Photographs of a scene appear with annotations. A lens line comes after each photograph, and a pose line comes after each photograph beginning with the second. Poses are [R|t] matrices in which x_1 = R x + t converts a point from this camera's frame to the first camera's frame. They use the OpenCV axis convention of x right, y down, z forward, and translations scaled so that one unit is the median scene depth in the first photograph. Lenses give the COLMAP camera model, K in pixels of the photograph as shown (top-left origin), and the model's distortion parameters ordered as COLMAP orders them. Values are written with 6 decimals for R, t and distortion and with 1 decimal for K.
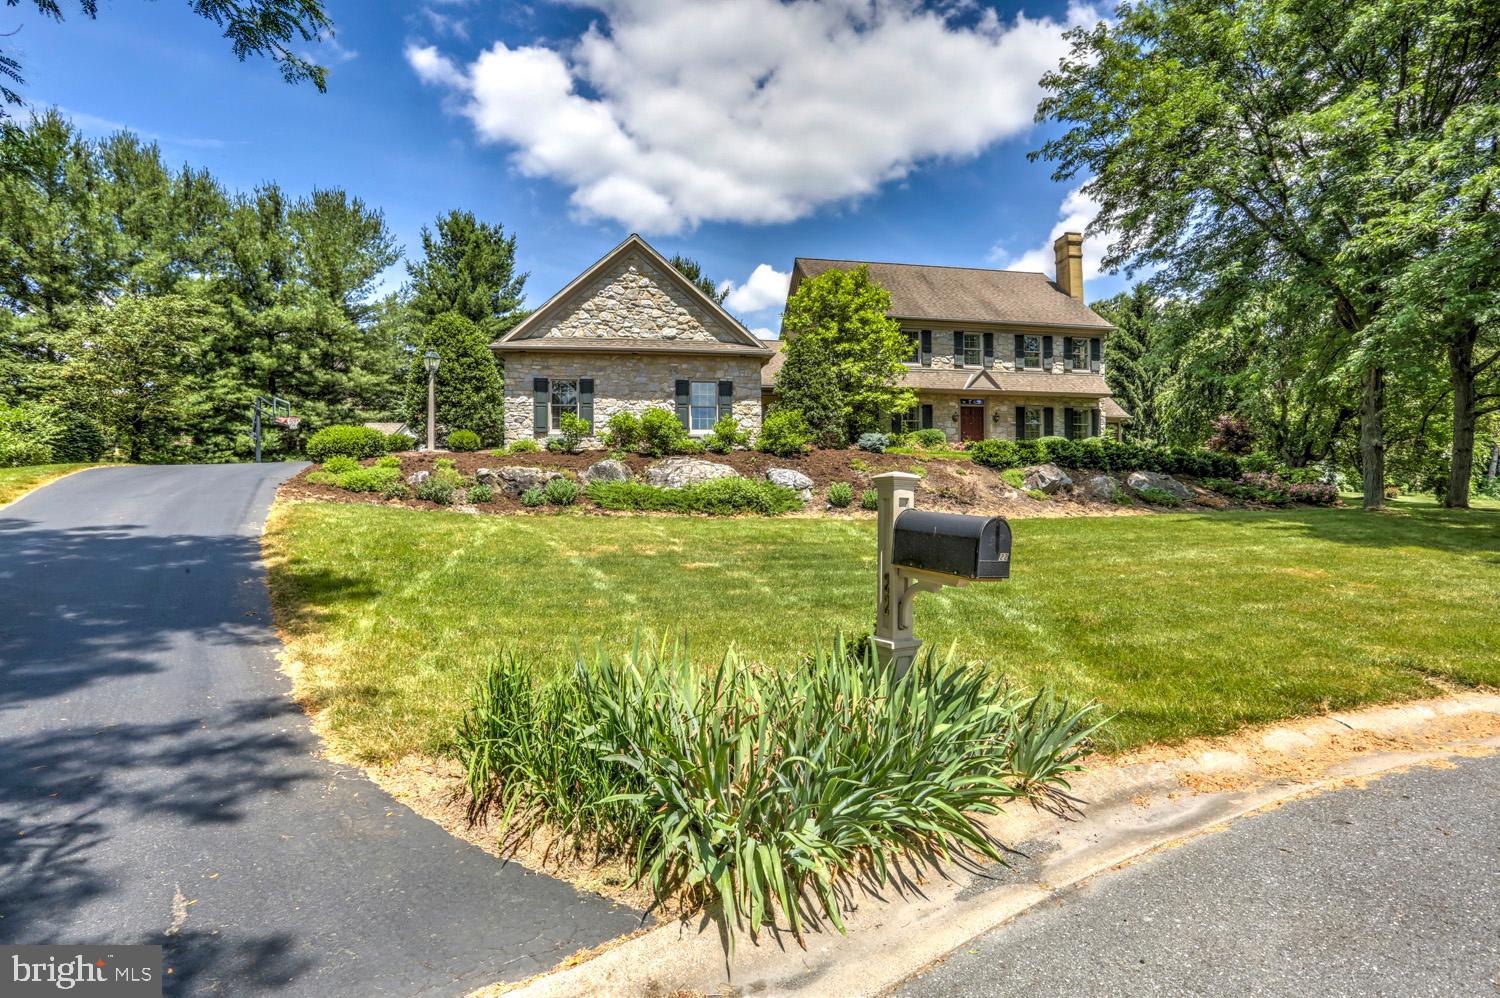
lens RADIAL K [[728.2, 0, 747.1], [0, 728.2, 501.1], [0, 0, 1]] dist [-0.074503, 0.032981]
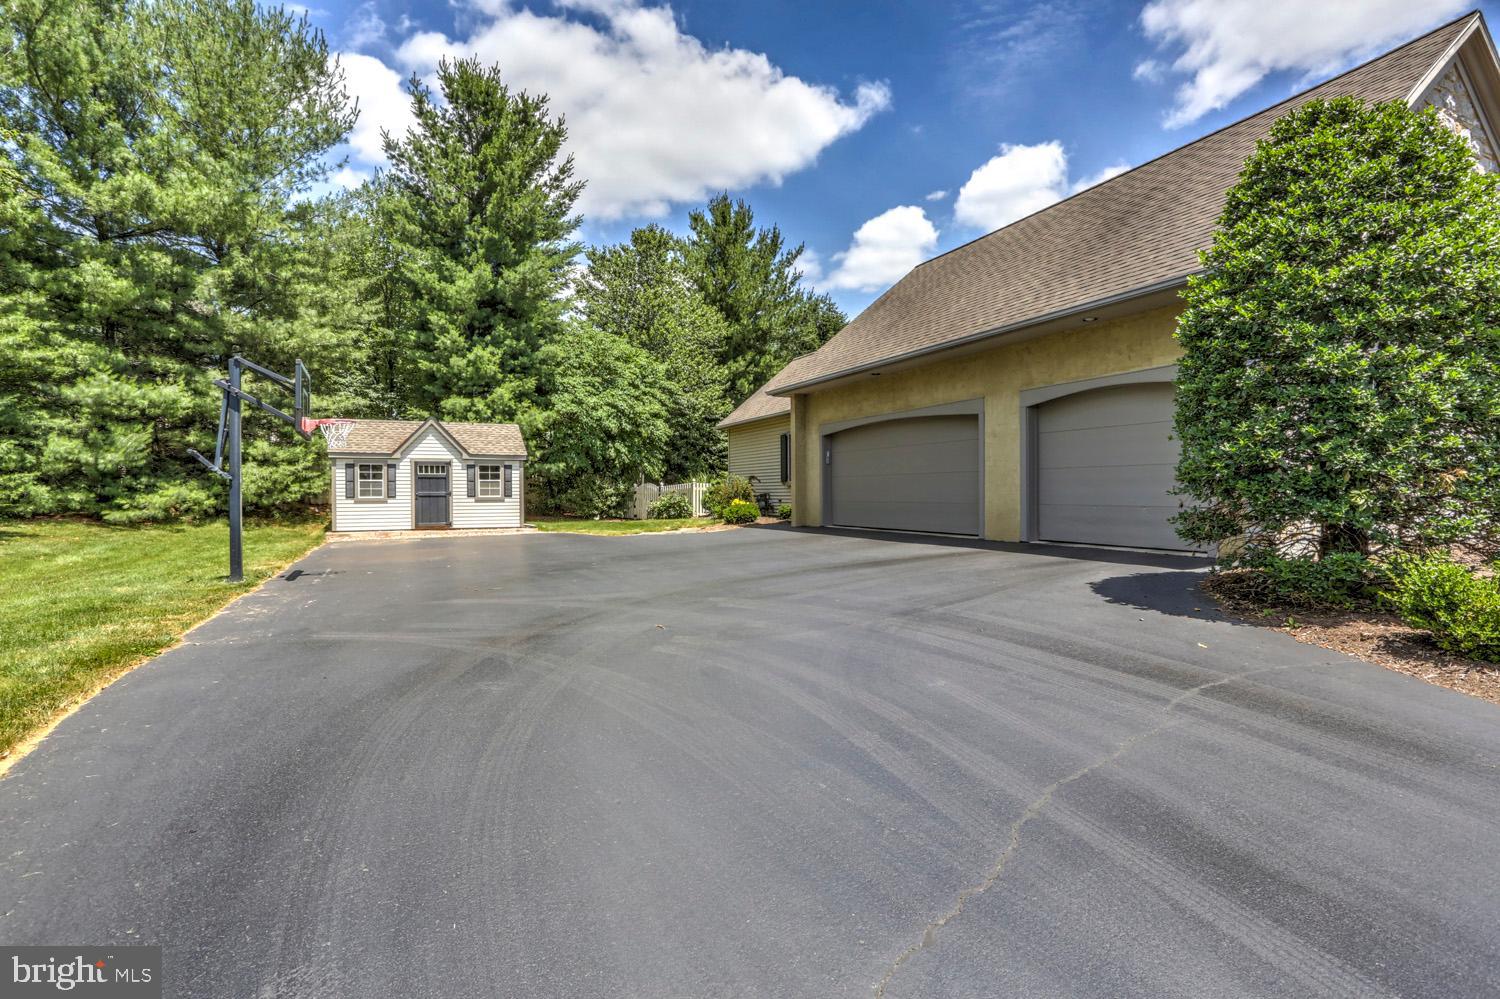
lens RADIAL K [[728.2, 0, 747.1], [0, 728.2, 501.6], [0, 0, 1]] dist [-0.074503, 0.032981]
pose [[0.966001, 0.000581, 0.258538, -0.476443], [-0.003770, 0.999923, 0.011838, -0.071330], [-0.258511, -0.012410, 0.965929, 0.527094]]
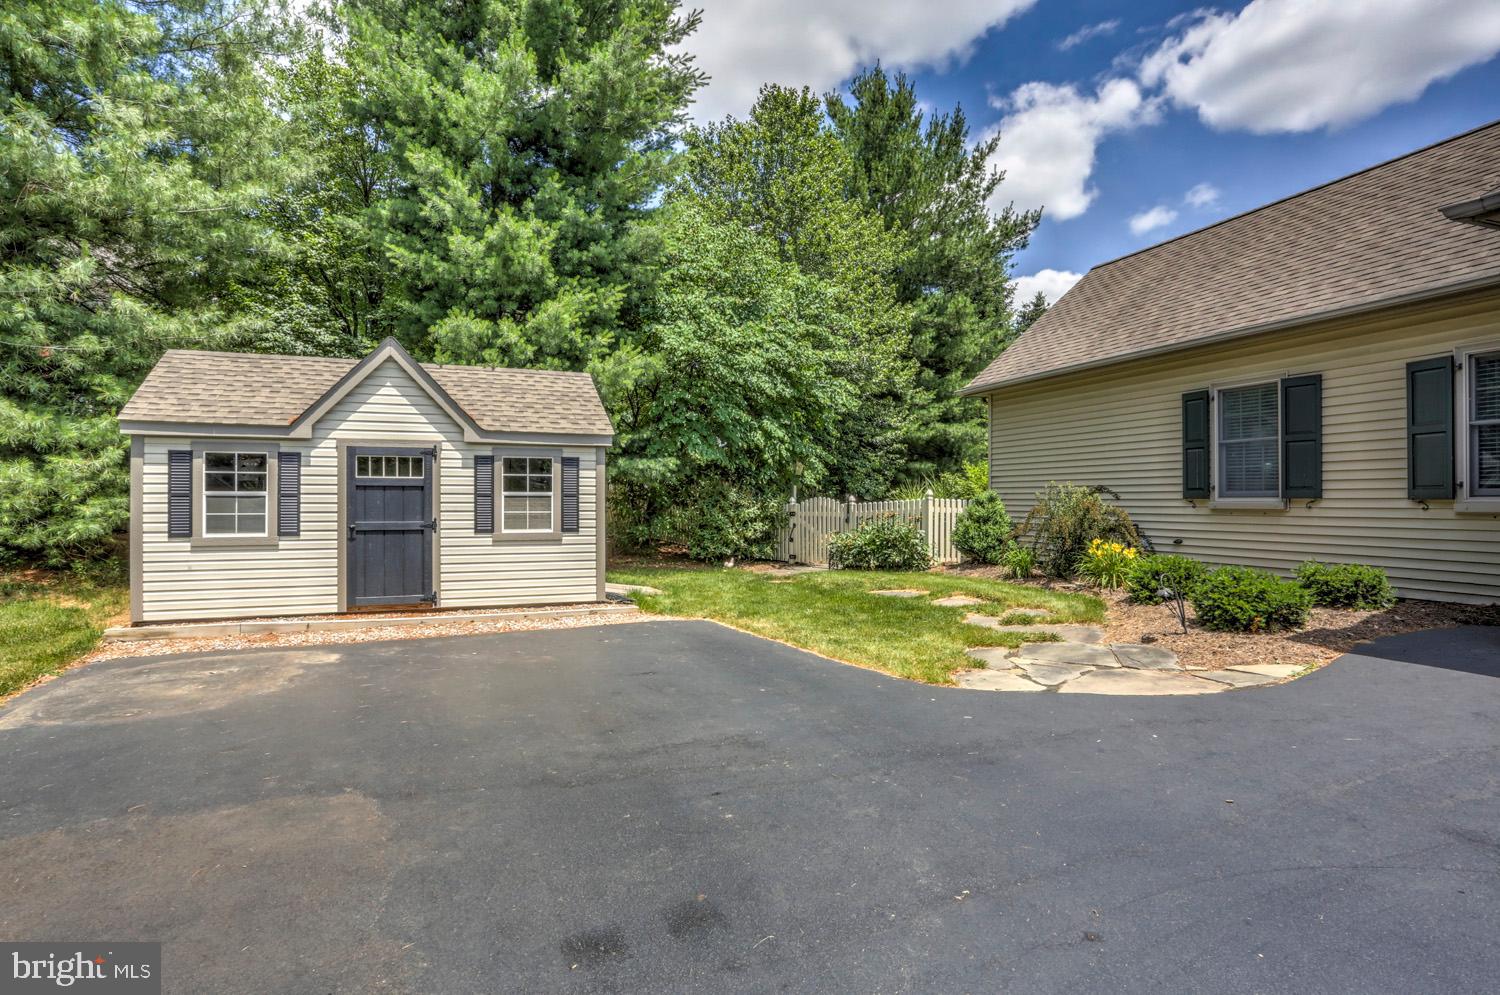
lens RADIAL K [[769.9, 0, 750.0], [0, 769.9, 497.5], [0, 0, 1]] dist [-0.058117, 0.018575]
pose [[0.980663, 0.009443, 0.195475, -0.508111], [-0.009132, 0.999955, -0.002490, -0.080839], [-0.195489, 0.000657, 0.980706, 0.932296]]
